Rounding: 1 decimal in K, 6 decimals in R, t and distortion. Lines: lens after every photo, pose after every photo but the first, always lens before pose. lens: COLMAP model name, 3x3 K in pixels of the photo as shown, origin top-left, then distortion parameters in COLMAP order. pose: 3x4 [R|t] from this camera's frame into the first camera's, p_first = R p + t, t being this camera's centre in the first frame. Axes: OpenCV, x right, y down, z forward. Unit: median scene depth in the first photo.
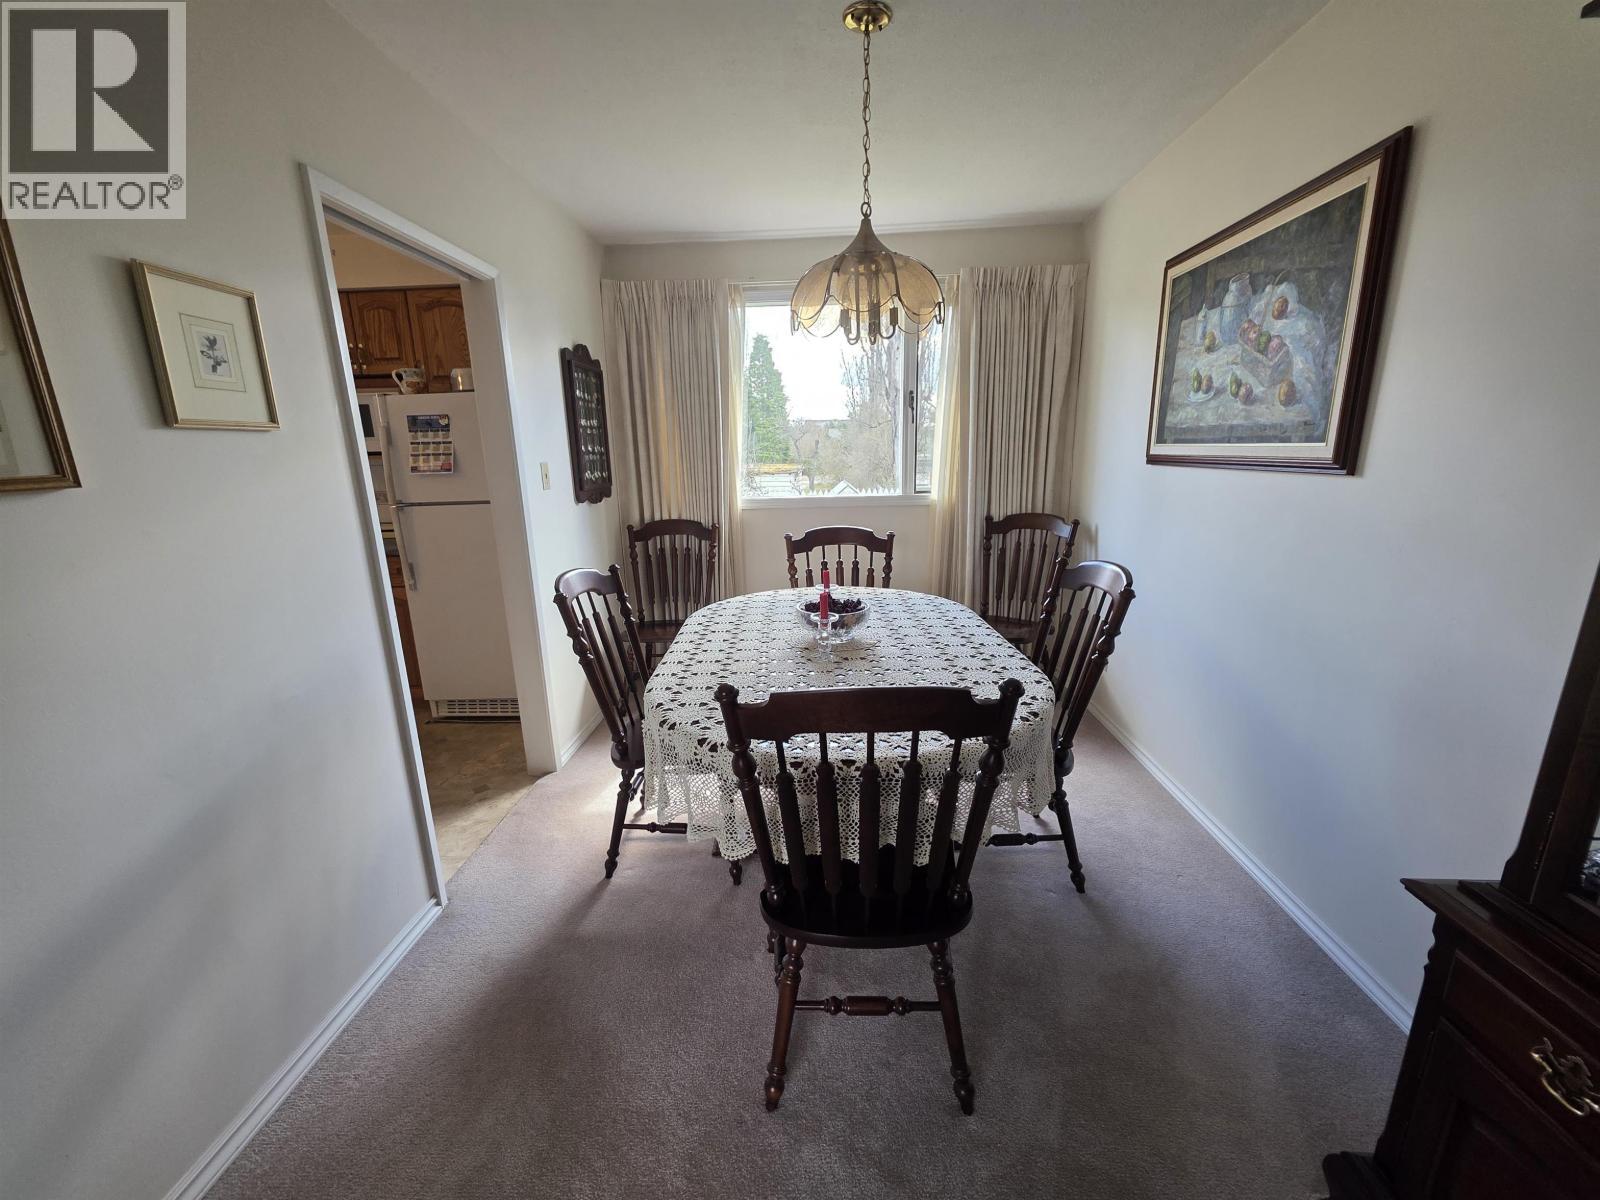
lens RADIAL K [[642.7, 0, 793.5], [0, 642.7, 603.7], [0, 0, 1]] dist [0.001015, 0.000250]
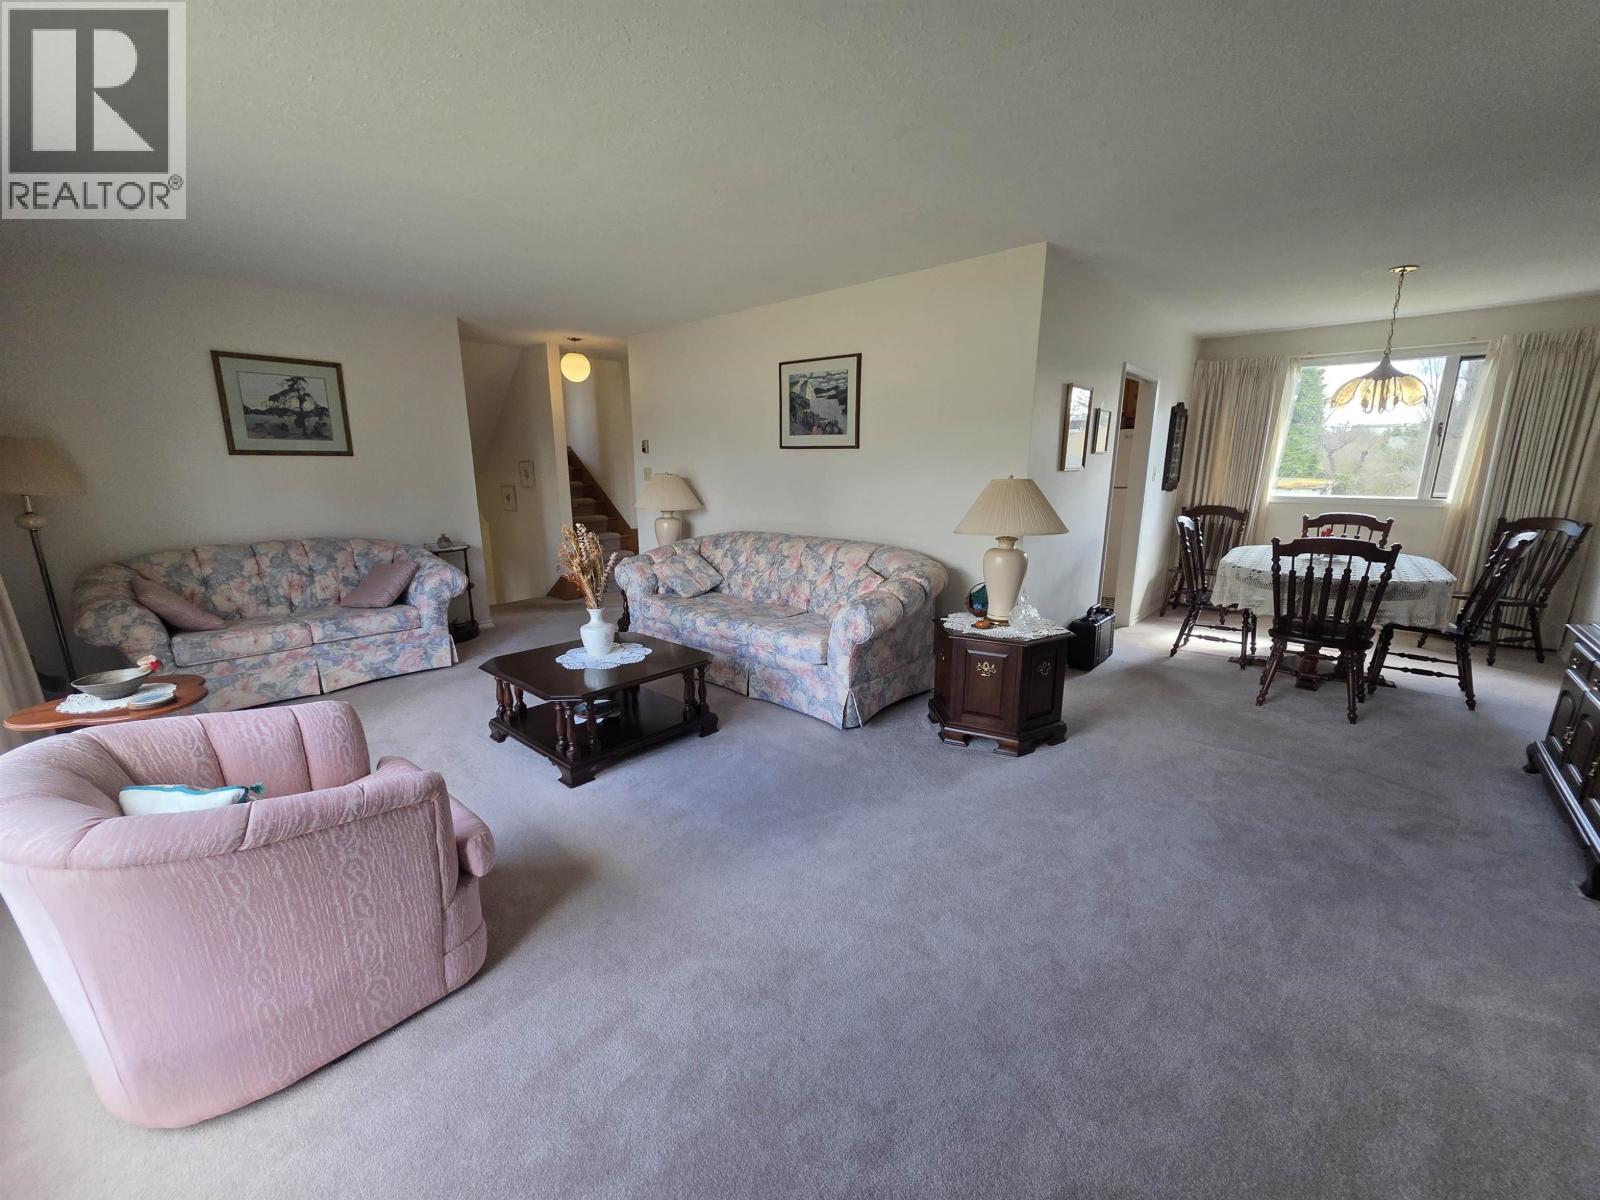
lens RADIAL K [[642.7, 0, 793.5], [0, 642.7, 603.7], [0, 0, 1]] dist [0.001015, 0.000250]
pose [[0.777533, 0.159710, -0.608223, 0.007818], [-0.165556, 0.985079, 0.047025, 0.216018], [0.606658, 0.064131, 0.792372, -0.918108]]
